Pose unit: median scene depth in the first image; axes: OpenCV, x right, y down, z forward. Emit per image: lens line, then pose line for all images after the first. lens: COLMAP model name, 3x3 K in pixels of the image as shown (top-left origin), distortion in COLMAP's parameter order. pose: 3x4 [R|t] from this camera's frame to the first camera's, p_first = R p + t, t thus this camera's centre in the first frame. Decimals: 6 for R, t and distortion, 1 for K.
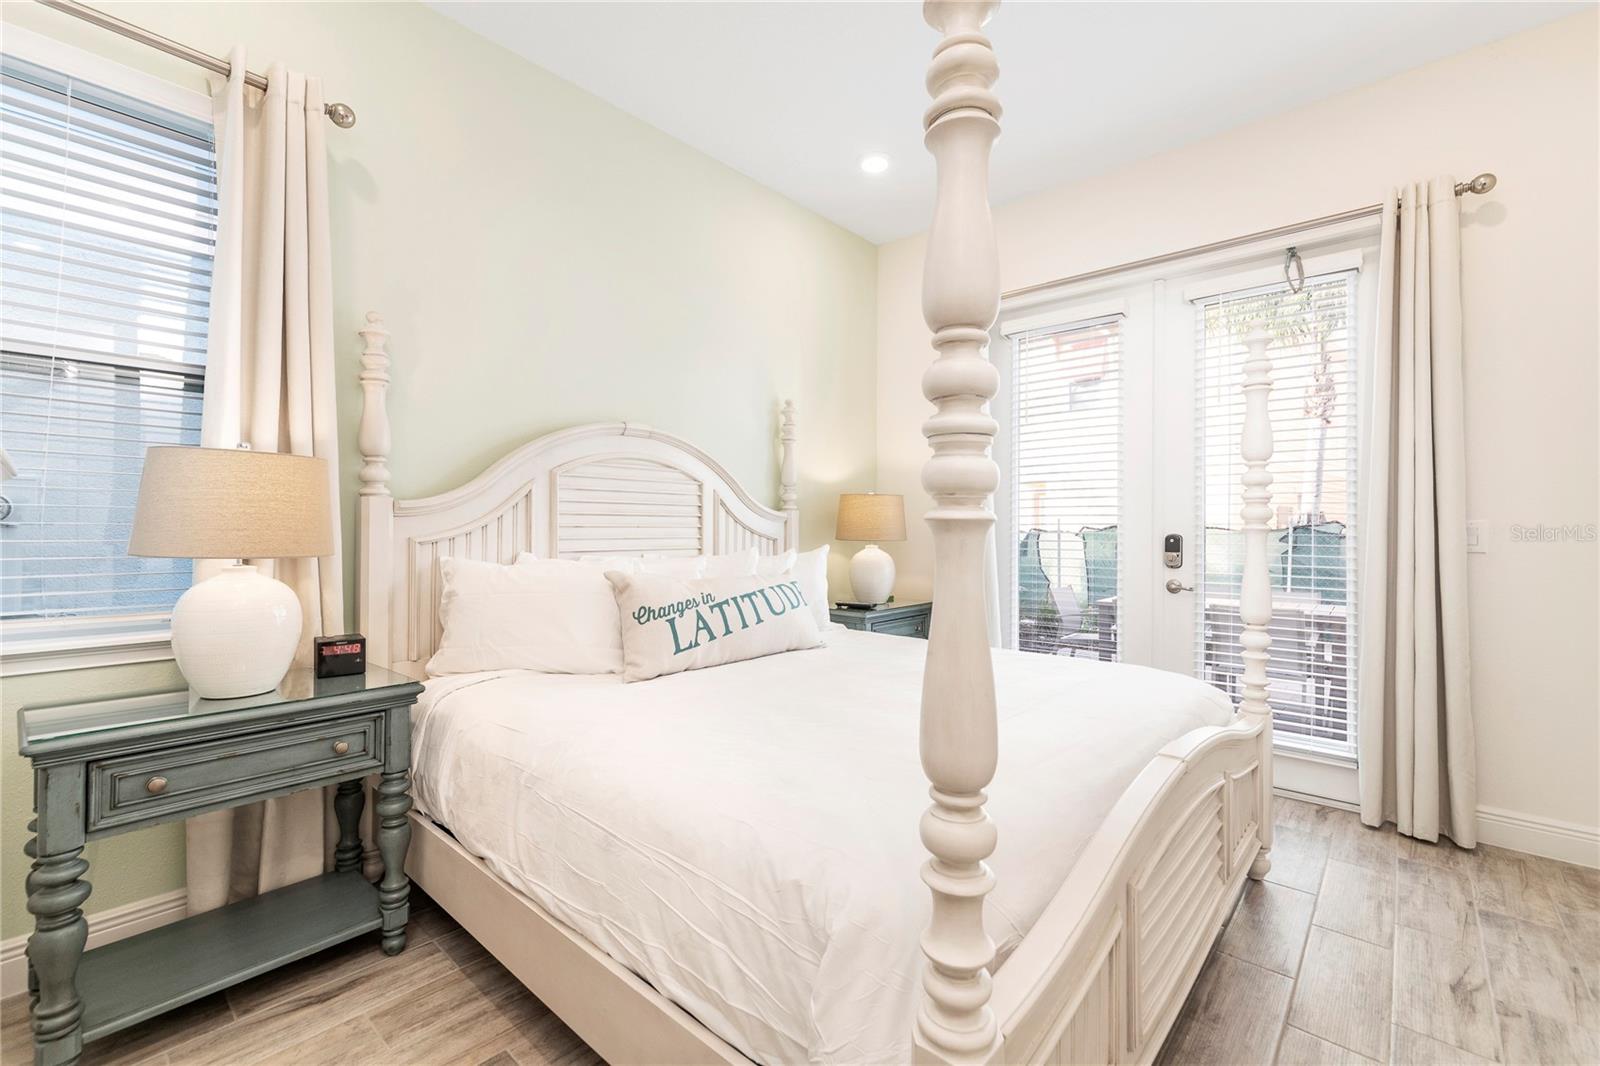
lens RADIAL K [[687.0, 0, 800.0], [0, 687.0, 533.0], [0, 0, 1]] dist [-0.000576, 0.000141]
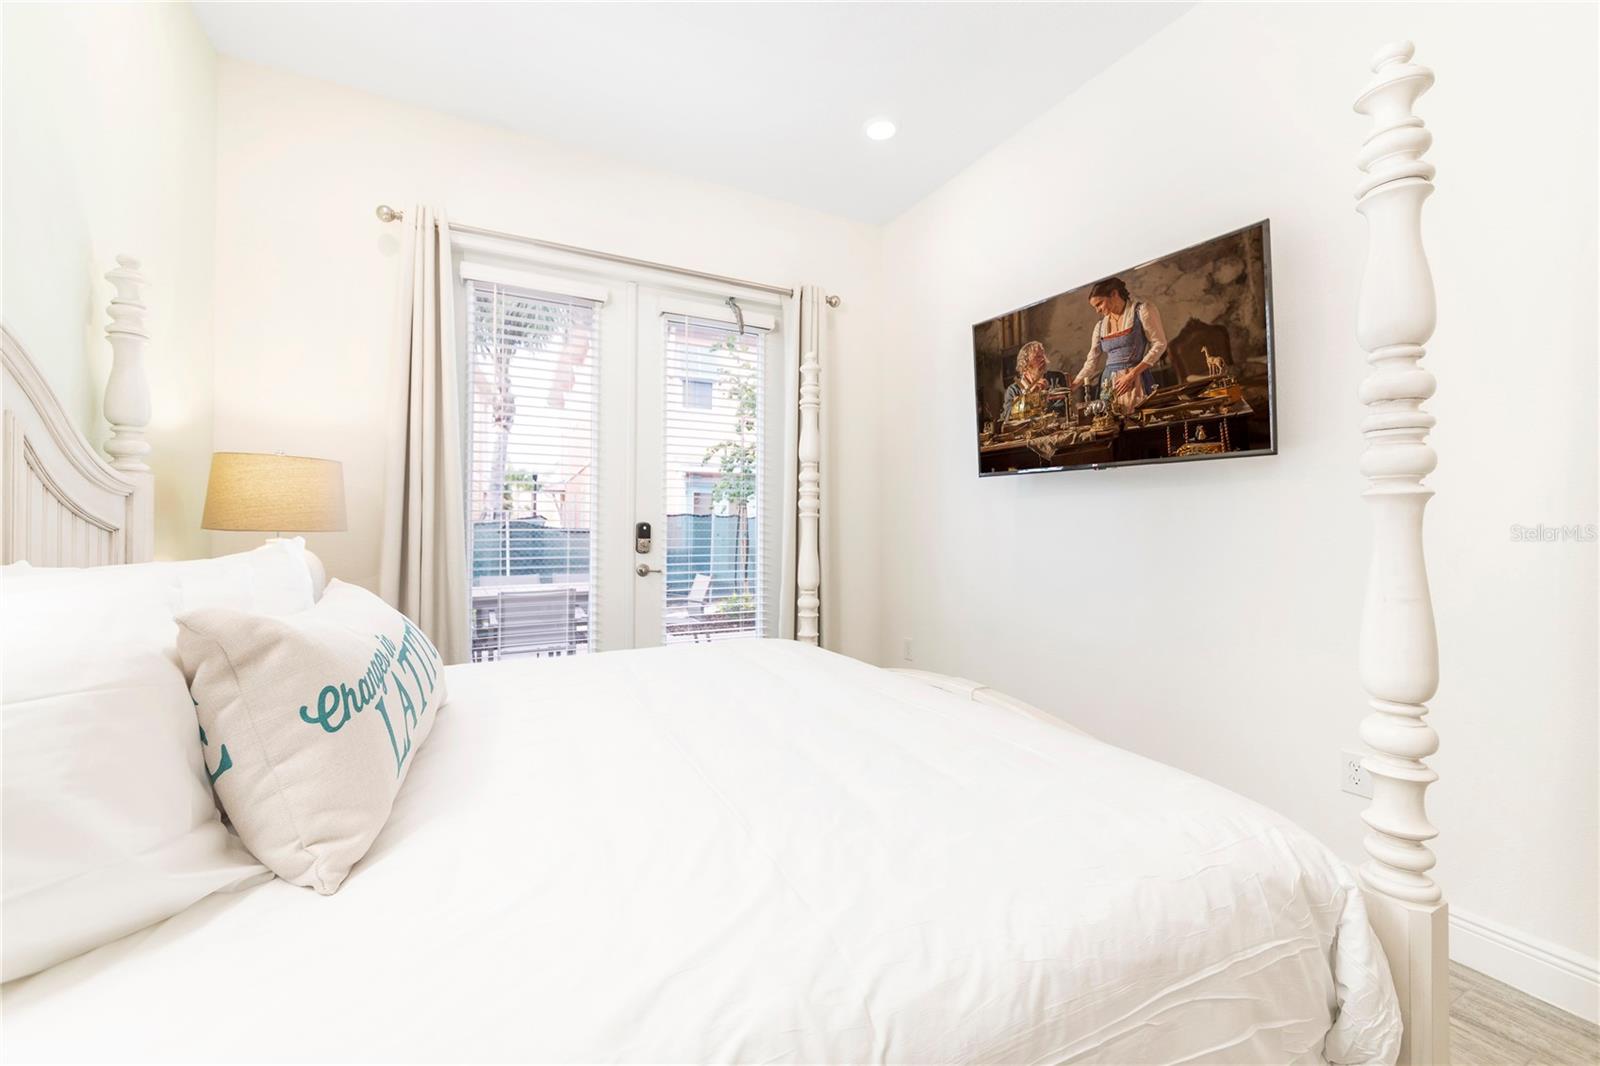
lens RADIAL K [[653.1, 0, 800.0], [0, 653.1, 533.0], [0, 0, 1]] dist [-0.001813, -0.000200]
pose [[0.350099, -0.010824, 0.936650, -0.469720], [-0.003449, 0.999912, 0.012844, 0.007168], [-0.936706, -0.007727, 0.350030, 0.562963]]
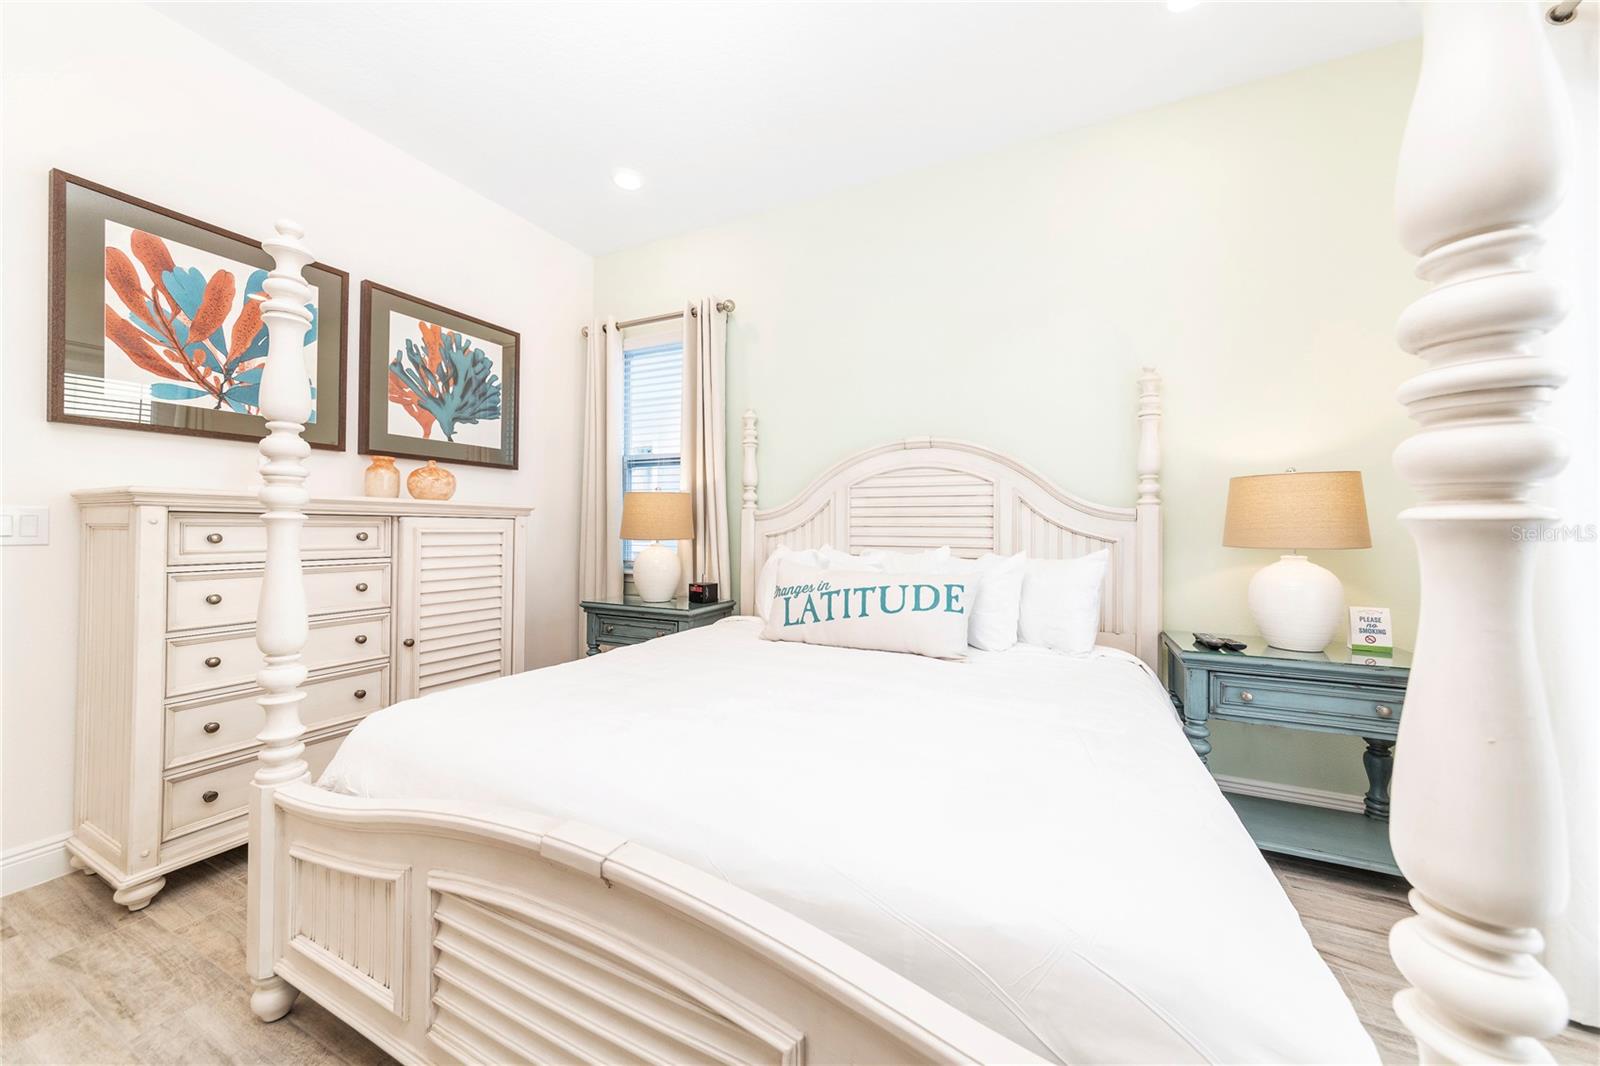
lens RADIAL K [[565.1, 0, 800.0], [0, 565.1, 533.0], [0, 0, 1]] dist [-0.000071, -0.000012]
pose [[0.273514, 0.006265, -0.961848, 0.782389], [-0.011564, 0.999928, 0.003225, 0.001321], [0.961799, 0.010241, 0.273567, 0.697628]]
